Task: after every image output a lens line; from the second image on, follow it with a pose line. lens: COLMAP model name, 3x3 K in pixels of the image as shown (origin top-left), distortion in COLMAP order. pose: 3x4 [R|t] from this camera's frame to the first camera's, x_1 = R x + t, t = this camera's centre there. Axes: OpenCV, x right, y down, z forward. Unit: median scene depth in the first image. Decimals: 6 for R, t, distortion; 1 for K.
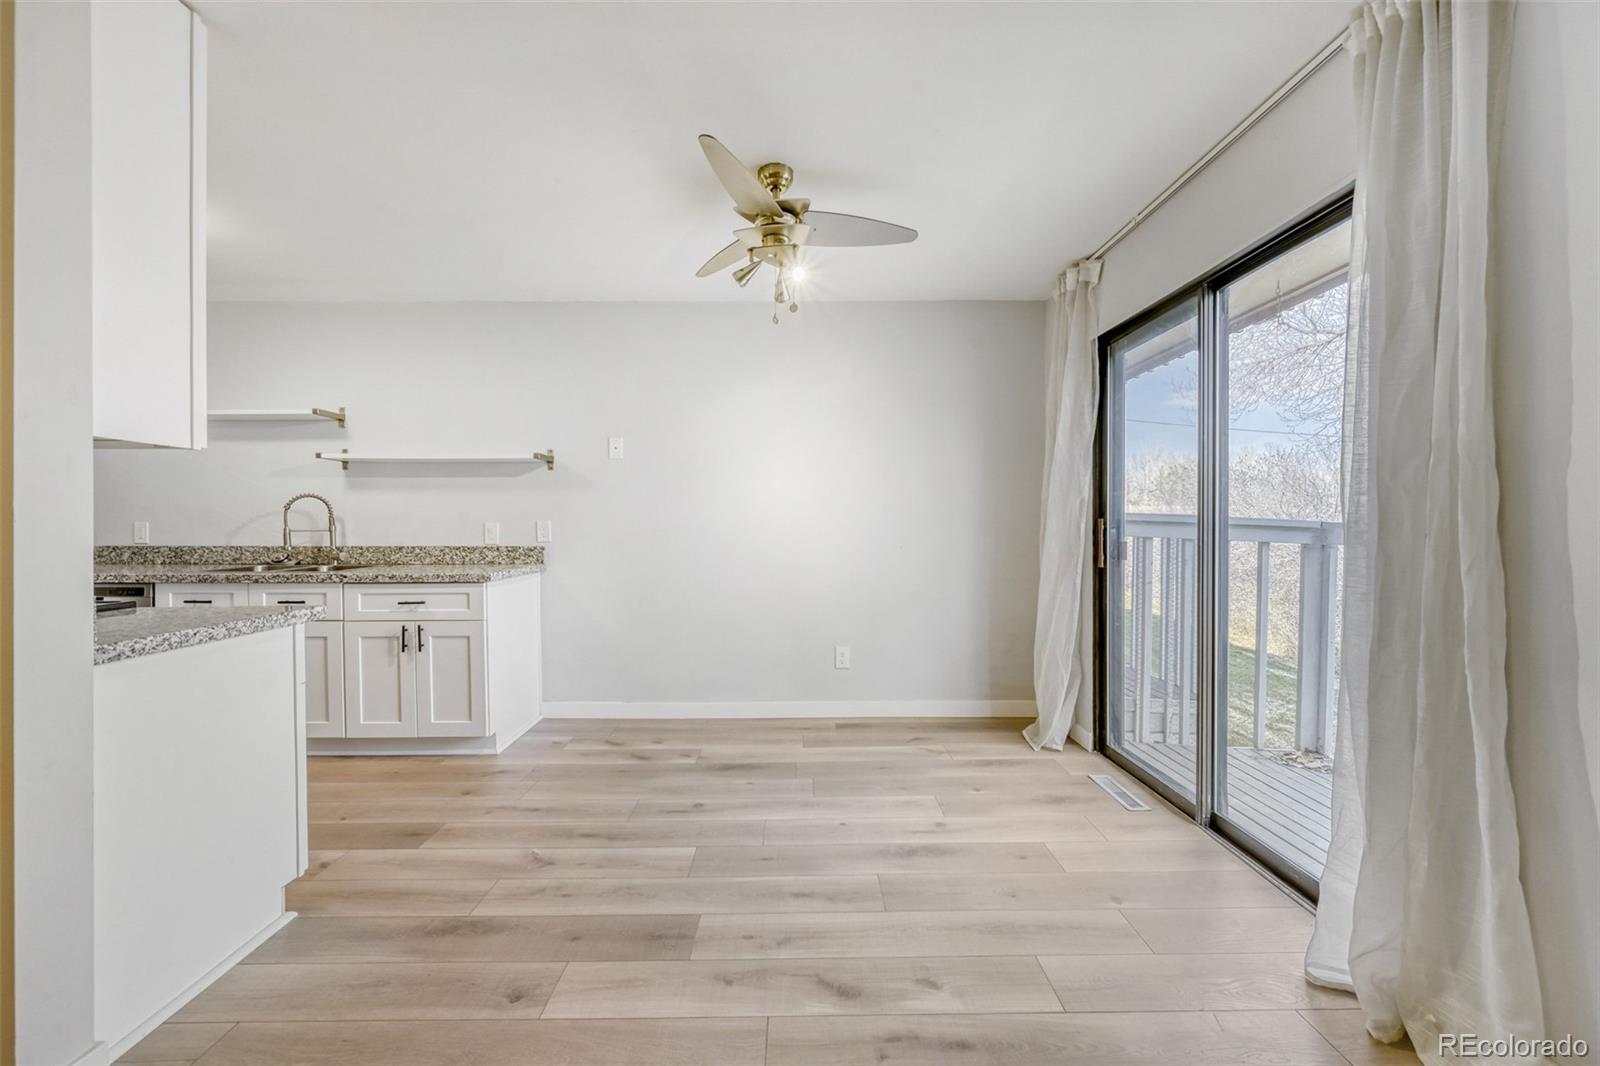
lens RADIAL K [[642.4, 0, 797.5], [0, 642.4, 533.2], [0, 0, 1]] dist [-0.001866, 0.000784]
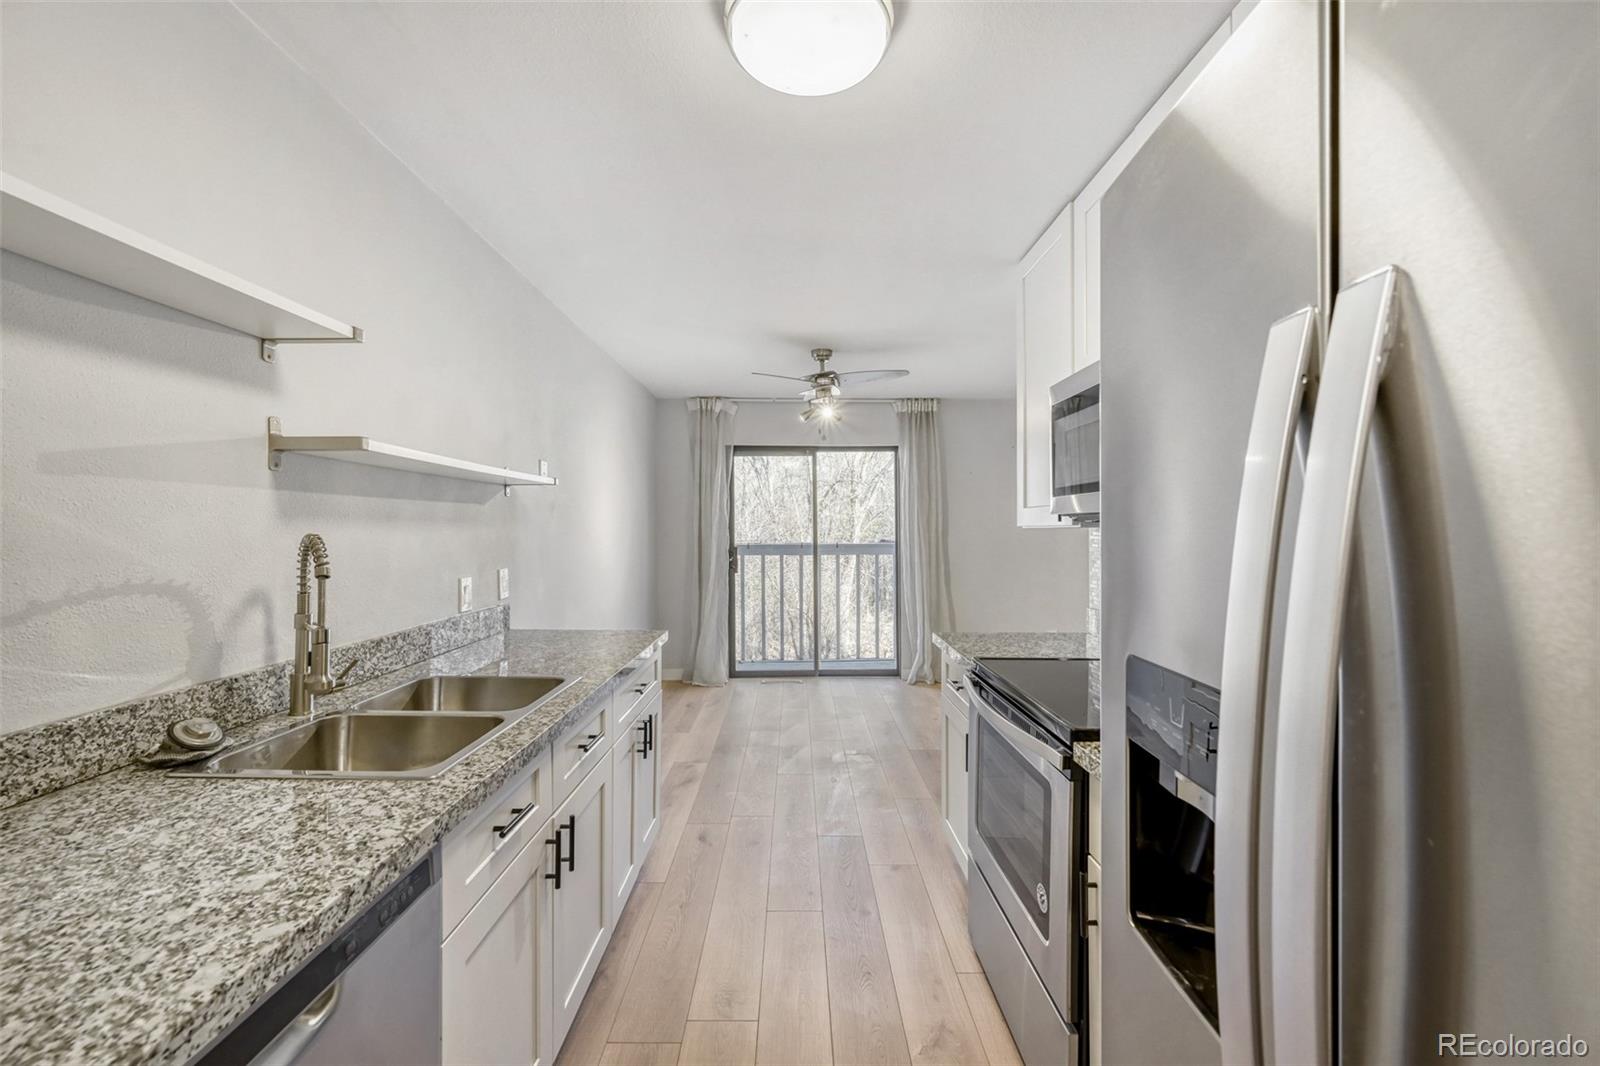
lens RADIAL K [[642.4, 0, 798.1], [0, 642.4, 517.1], [0, 0, 1]] dist [-0.001866, 0.000784]
pose [[-0.008873, 0.018727, 0.999785, -1.183778], [0.015883, 0.999701, -0.018584, -0.061715], [-0.999834, 0.015715, -0.009168, 0.731633]]
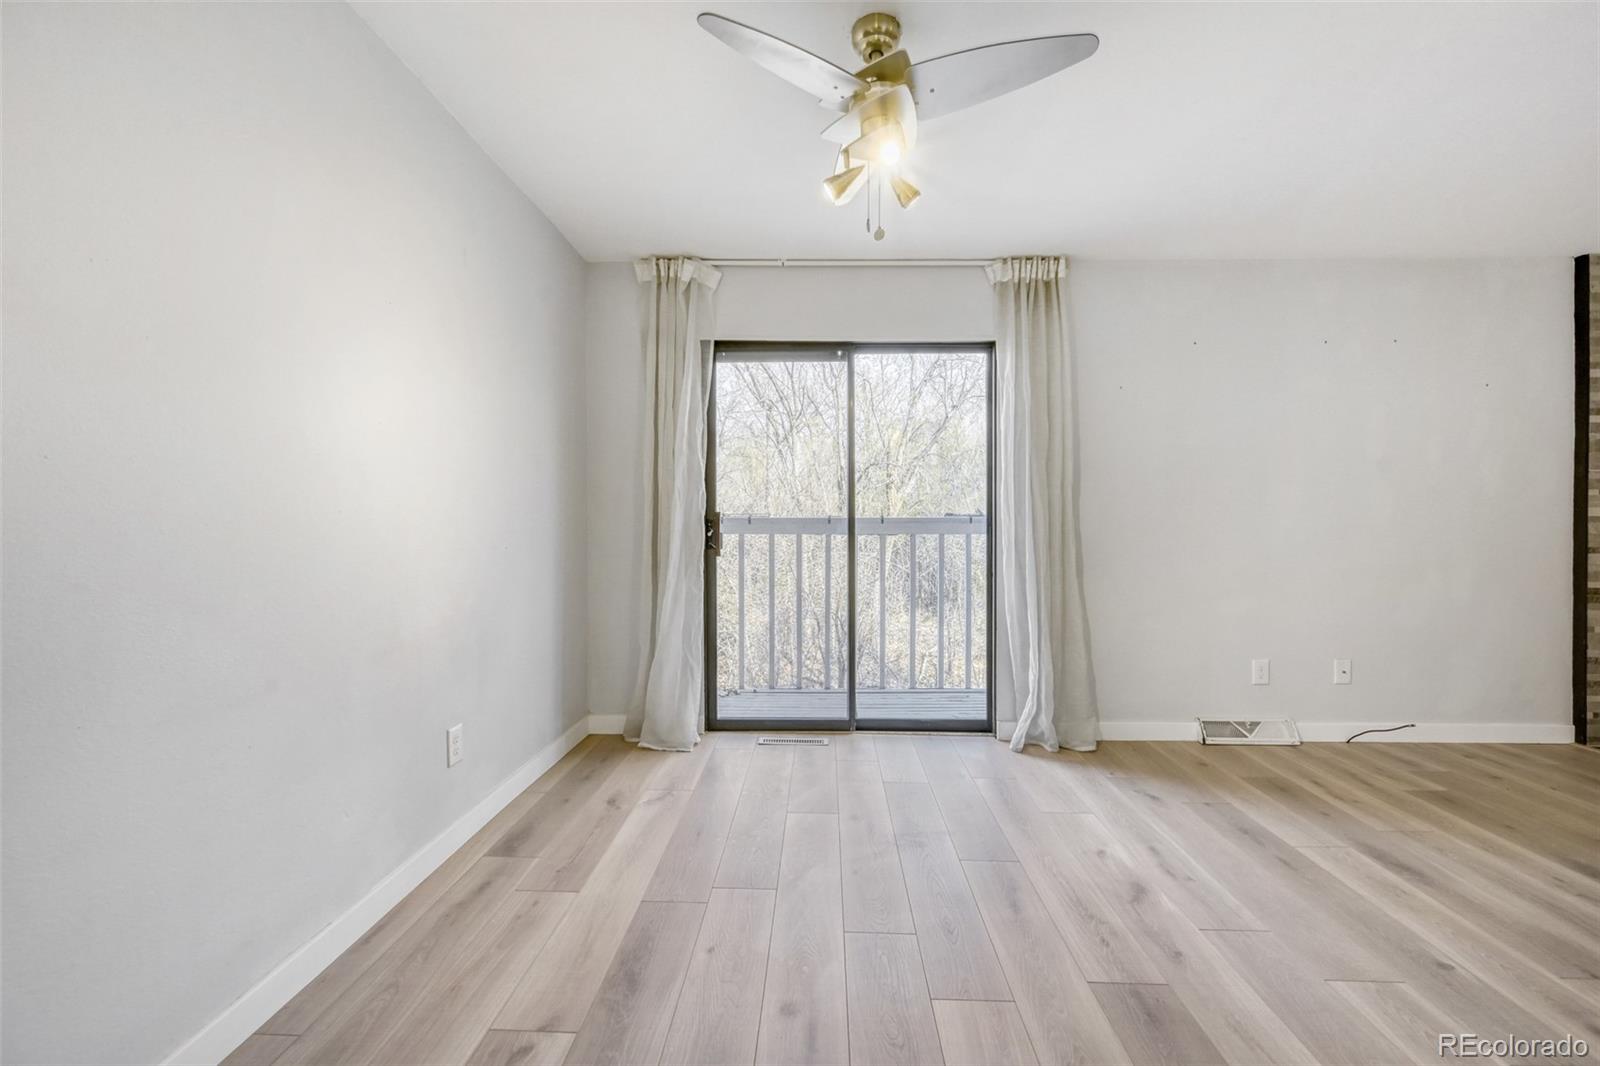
lens RADIAL K [[642.4, 0, 803.5], [0, 642.4, 529.4], [0, 0, 1]] dist [-0.001866, 0.000784]
pose [[0.027901, -0.005691, 0.999595, -0.530352], [0.009337, 0.999942, 0.005432, 0.001031], [-0.999567, 0.009182, 0.027952, 0.720103]]
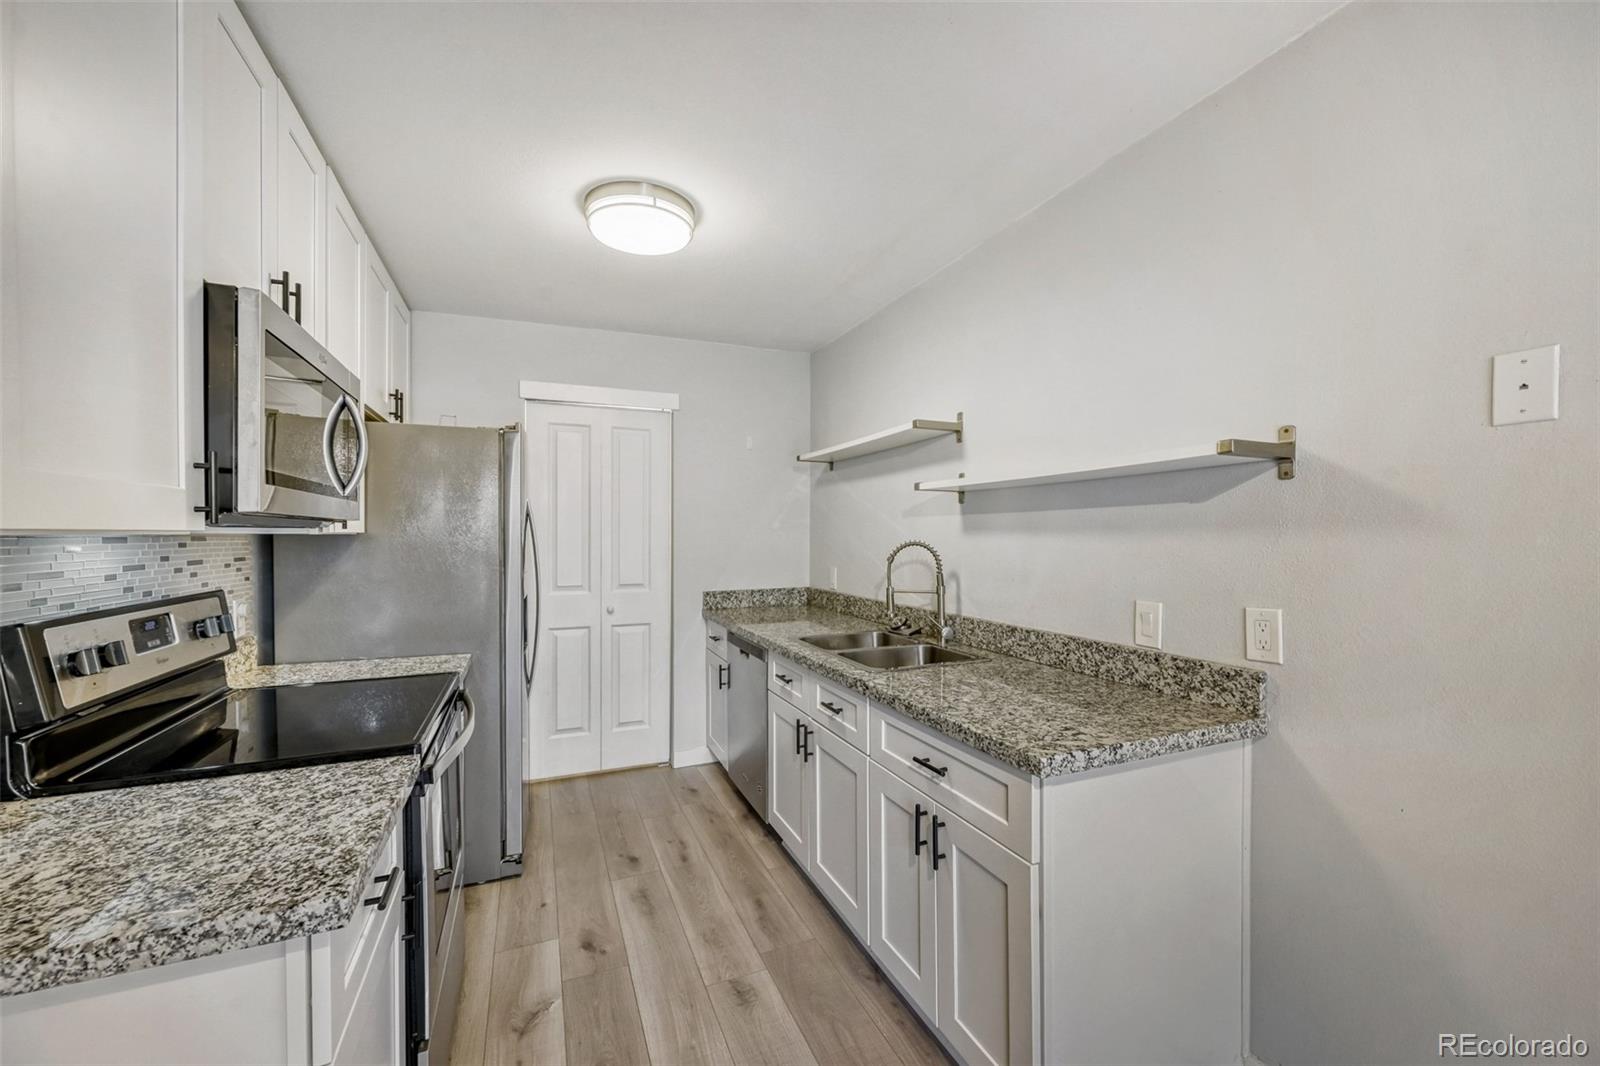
lens RADIAL K [[642.4, 0, 809.8], [0, 642.4, 546.3], [0, 0, 1]] dist [-0.001866, 0.000784]
pose [[0.396367, 0.013766, -0.917989, -0.150808], [-0.015115, 0.999850, 0.008467, -0.061097], [0.917968, 0.010519, 0.396515, 0.623993]]
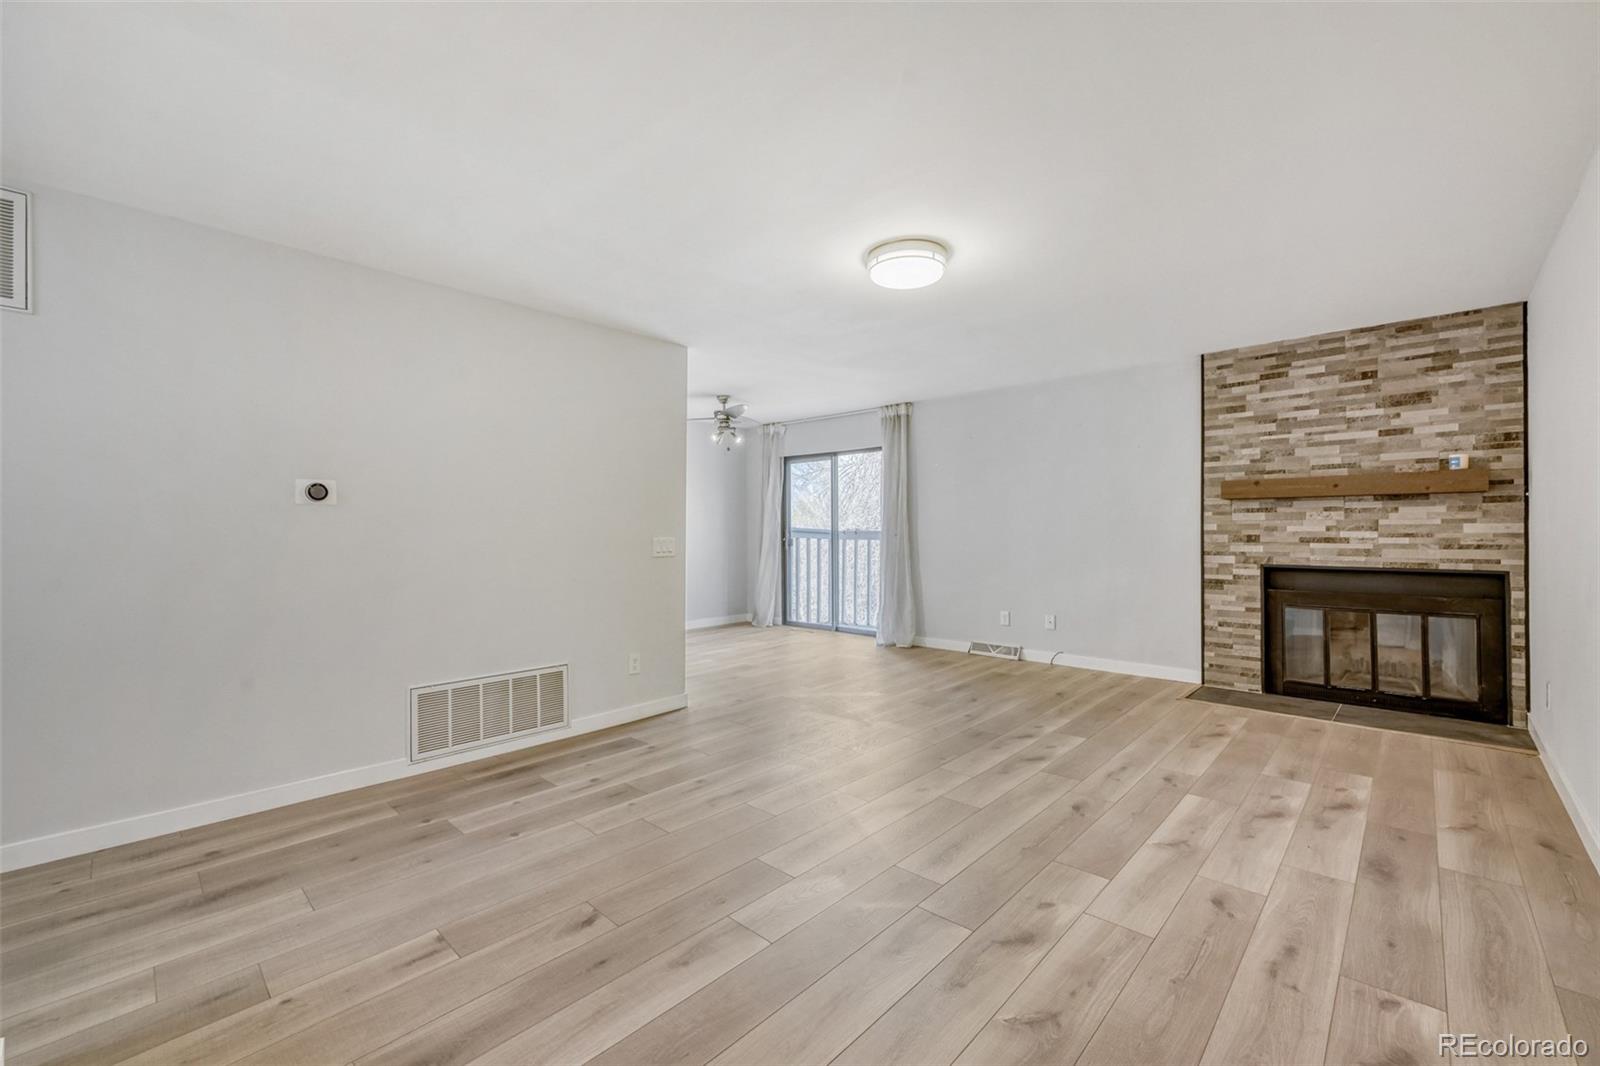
lens RADIAL K [[642.4, 0, 793.0], [0, 642.4, 515.8], [0, 0, 1]] dist [-0.001866, 0.000784]
pose [[0.694516, 0.014165, 0.719338, -1.148405], [0.012033, 0.999438, -0.031298, -0.000093], [-0.719377, 0.030393, 0.693955, -0.669549]]
